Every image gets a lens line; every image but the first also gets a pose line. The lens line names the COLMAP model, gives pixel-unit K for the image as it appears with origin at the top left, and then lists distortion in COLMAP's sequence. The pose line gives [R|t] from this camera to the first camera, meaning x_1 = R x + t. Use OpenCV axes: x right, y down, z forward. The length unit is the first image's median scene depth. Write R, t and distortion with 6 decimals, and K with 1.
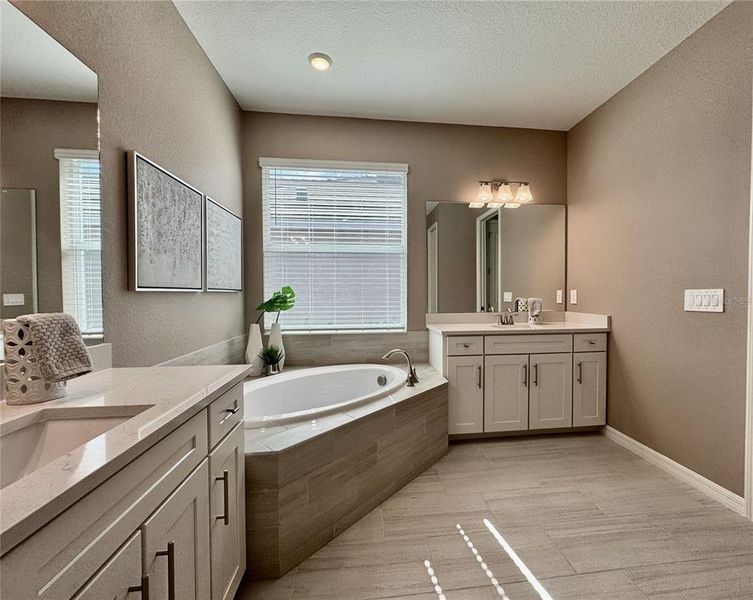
lens RADIAL K [[319.9, 0, 399.7], [0, 319.9, 299.9], [0, 0, 1]] dist [0.003110, 0.000216]
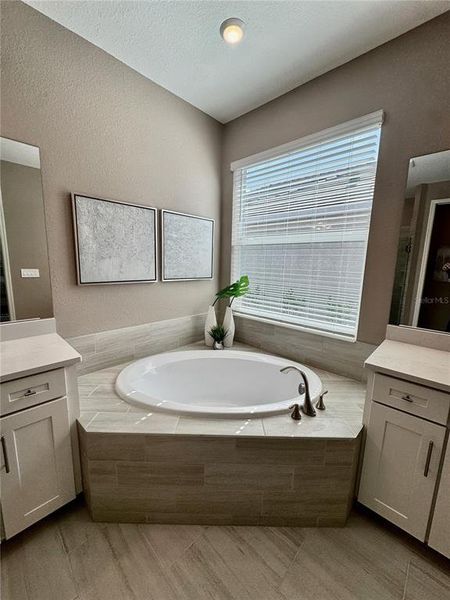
lens RADIAL K [[238.7, 0, 225.0], [0, 238.7, 300.0], [0, 0, 1]] dist [-0.001296, 0.000091]
pose [[0.639318, 0.138359, -0.756392, 0.290291], [-0.042141, 0.988505, 0.145199, -0.087673], [0.767787, -0.060953, 0.637799, 0.441690]]
